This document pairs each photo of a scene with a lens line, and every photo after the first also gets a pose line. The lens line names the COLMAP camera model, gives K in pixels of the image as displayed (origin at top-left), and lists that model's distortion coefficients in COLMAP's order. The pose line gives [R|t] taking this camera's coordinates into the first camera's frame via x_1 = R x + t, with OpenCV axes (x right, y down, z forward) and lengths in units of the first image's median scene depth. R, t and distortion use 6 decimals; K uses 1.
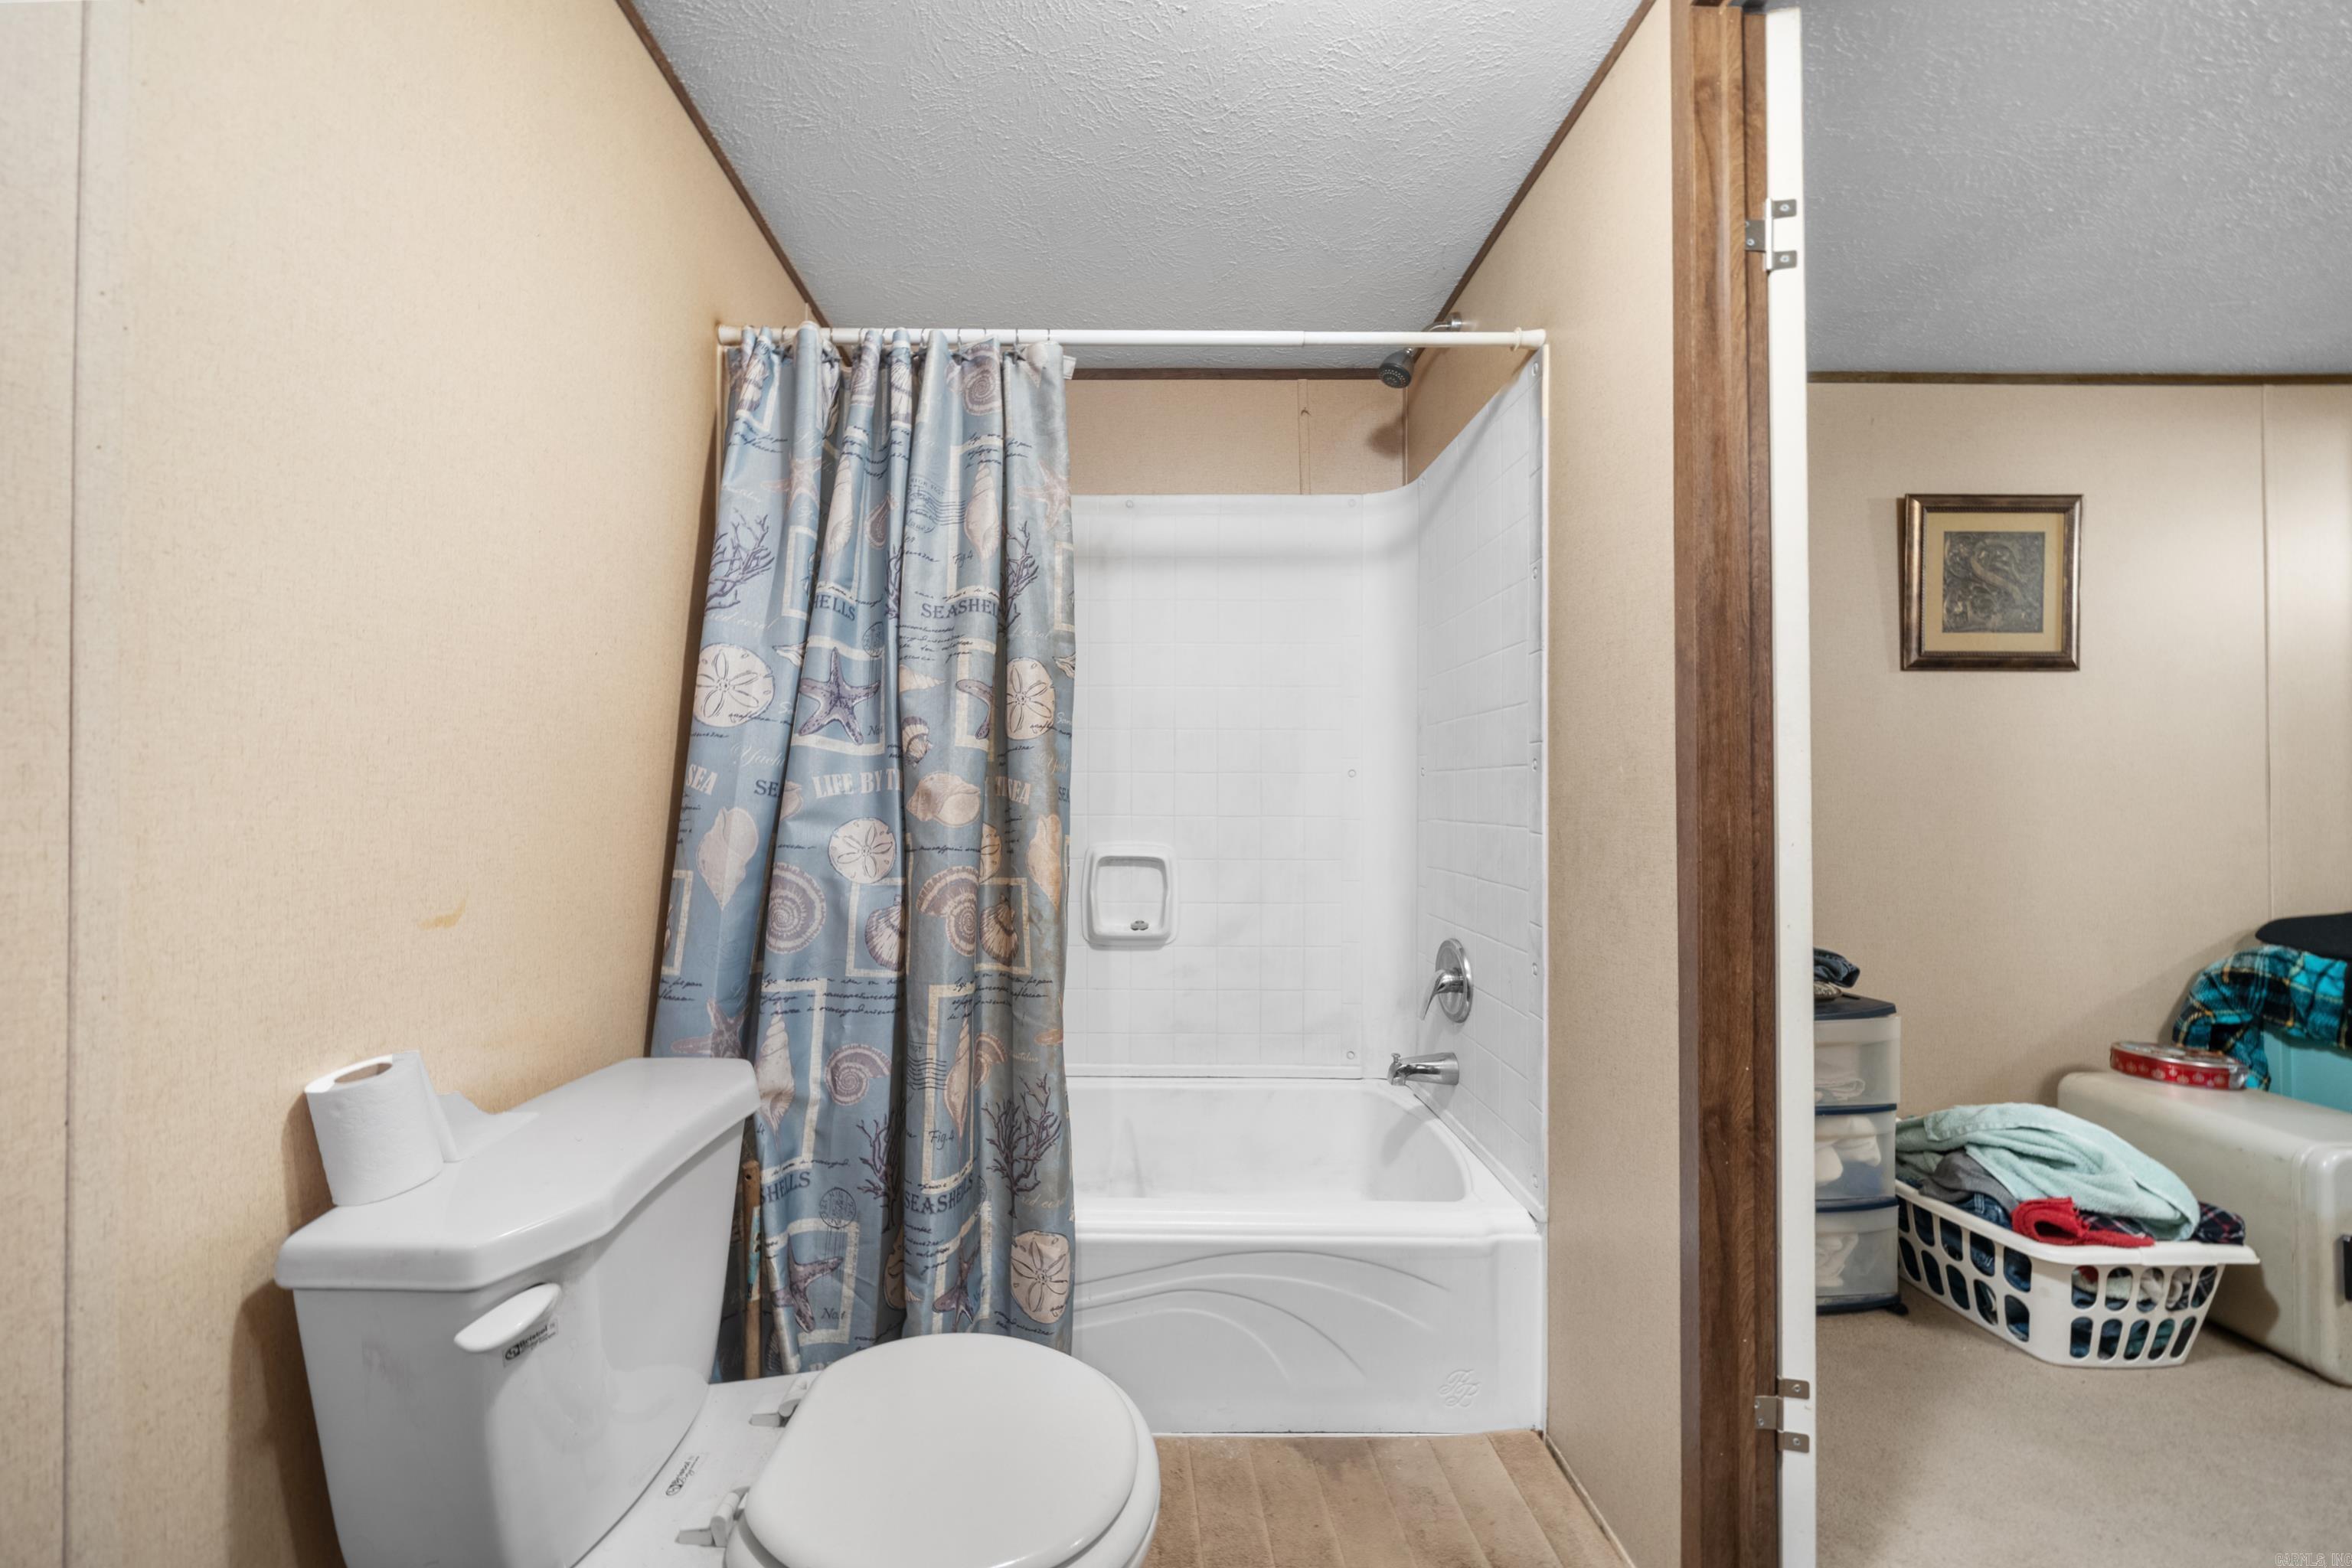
lens RADIAL K [[804.0, 0, 1178.4], [0, 804.0, 782.6], [0, 0, 1]] dist [0.000492, -0.000001]
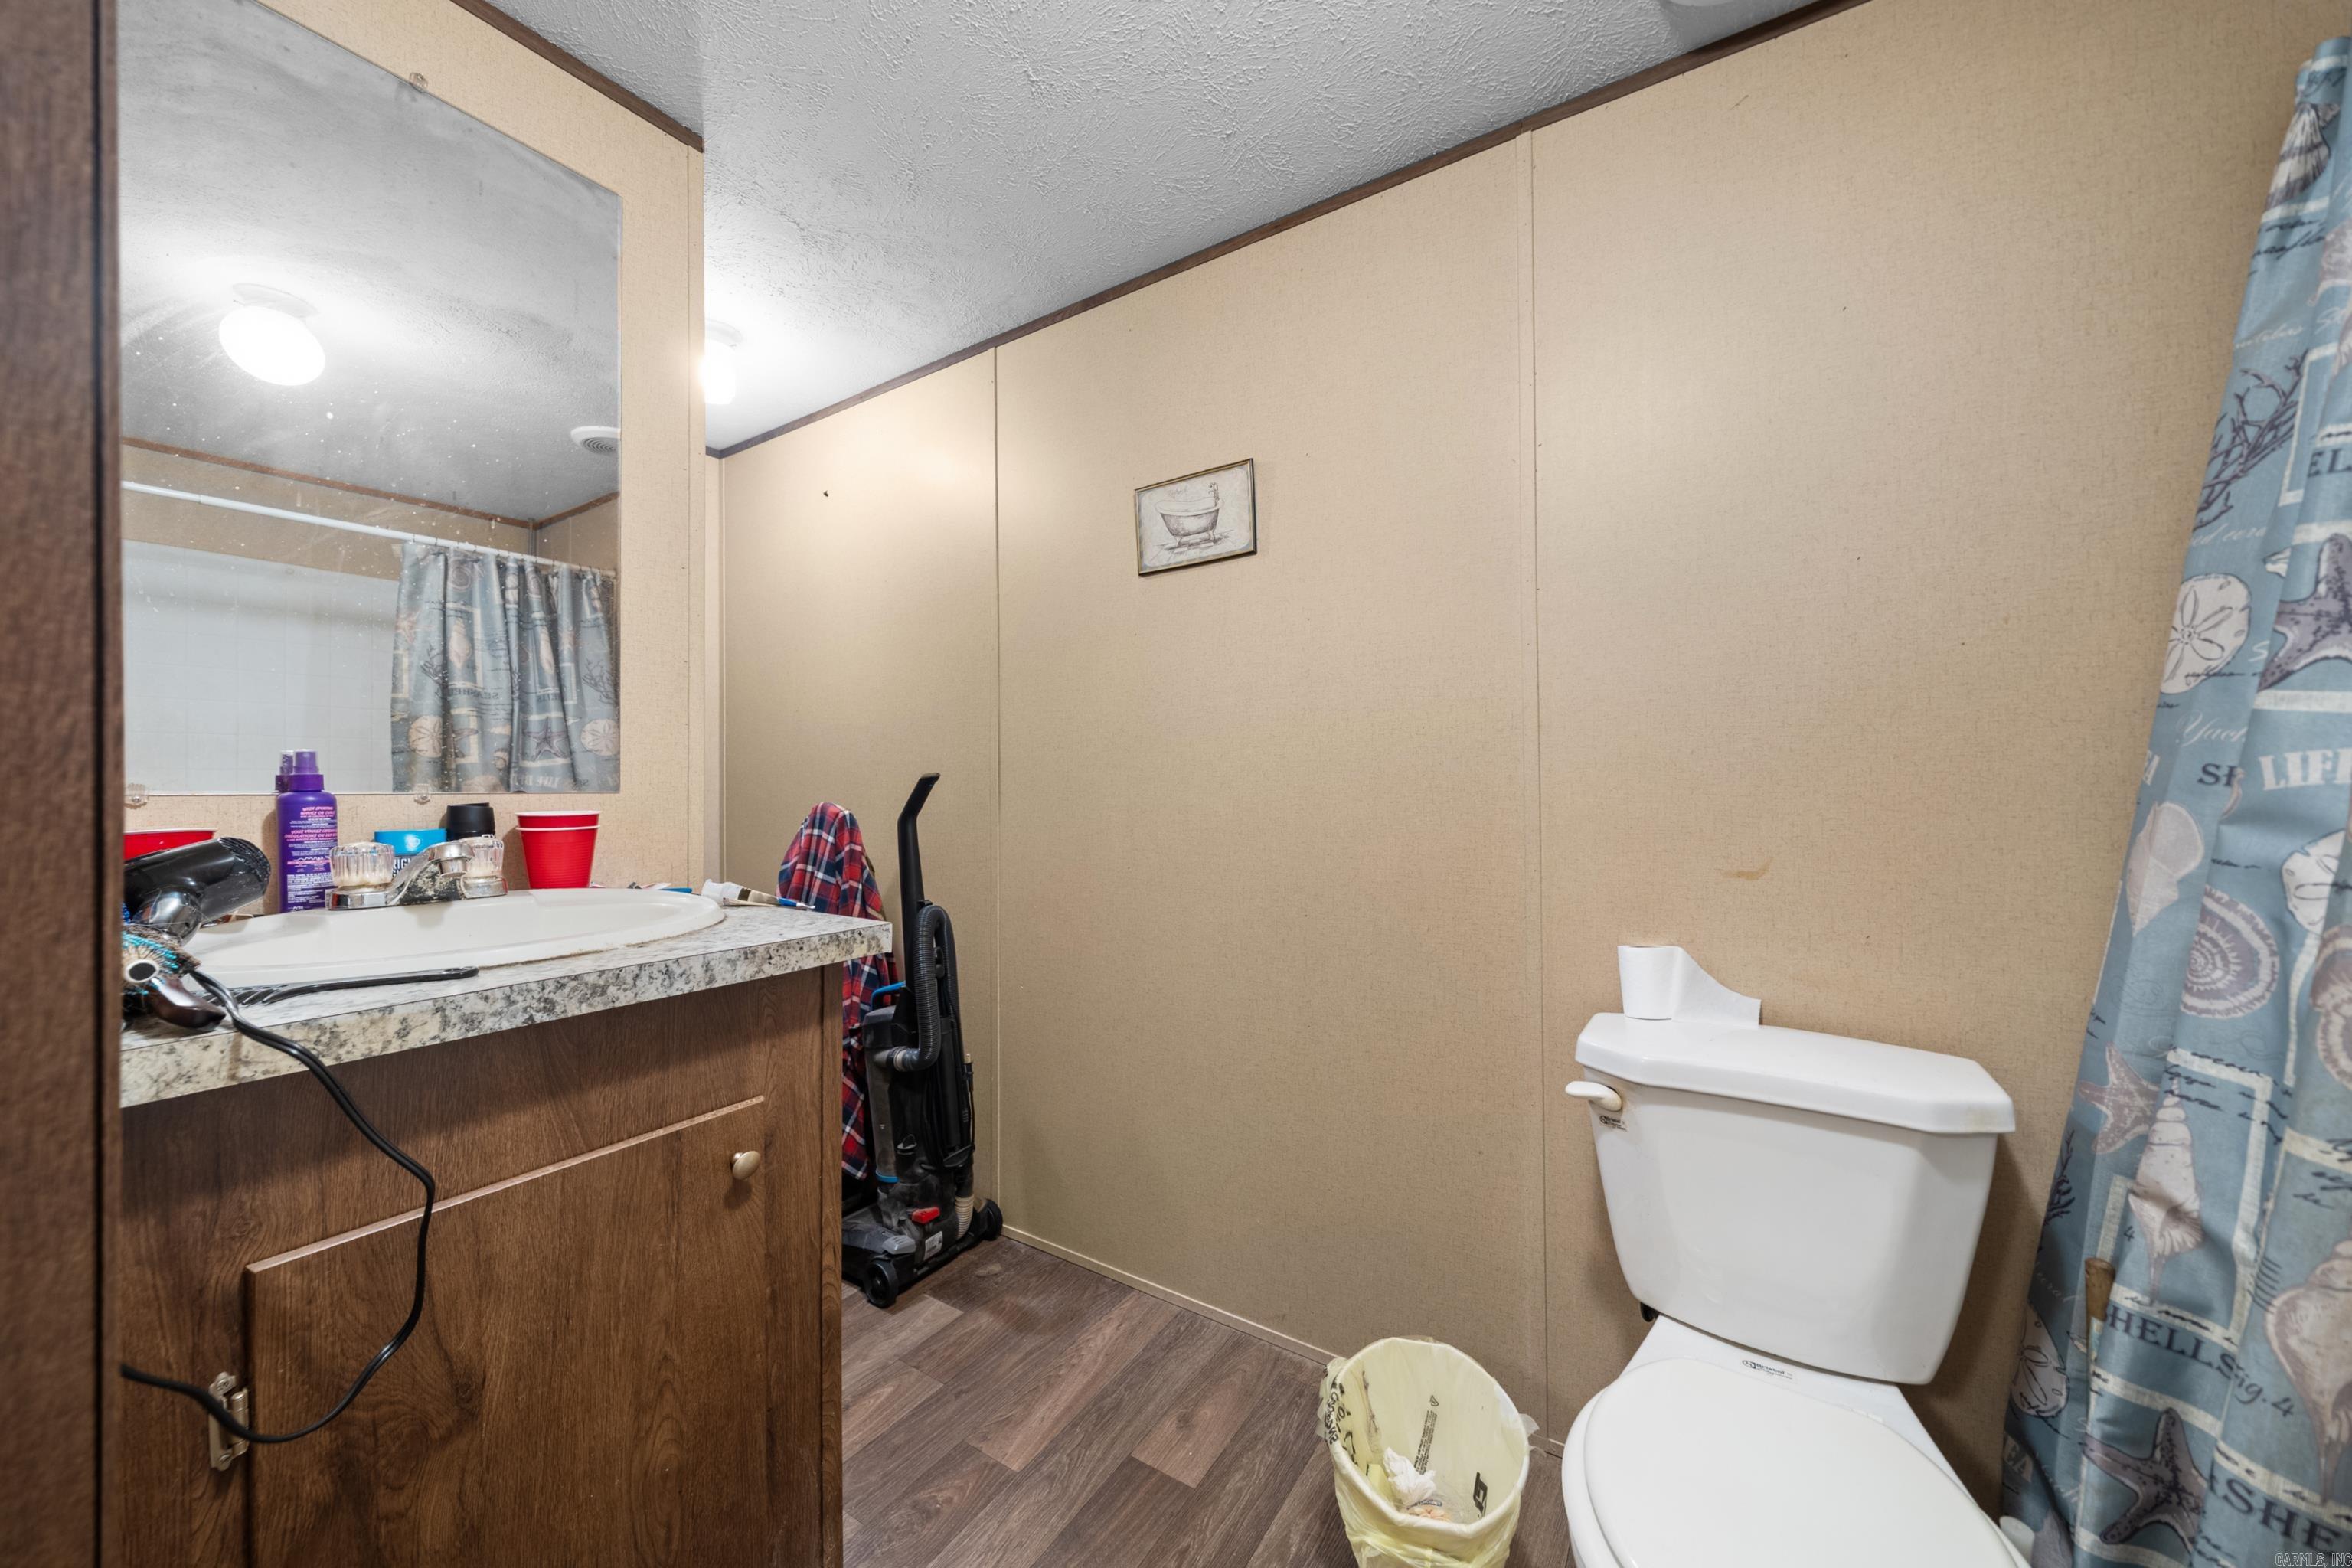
lens RADIAL K [[804.0, 0, 1165.1], [0, 804.0, 787.6], [0, 0, 1]] dist [0.000492, -0.000001]
pose [[-0.583216, -0.003621, -0.812309, 0.602789], [0.011359, 0.999856, -0.012612, 0.017183], [0.812238, -0.016583, -0.583091, 0.710744]]
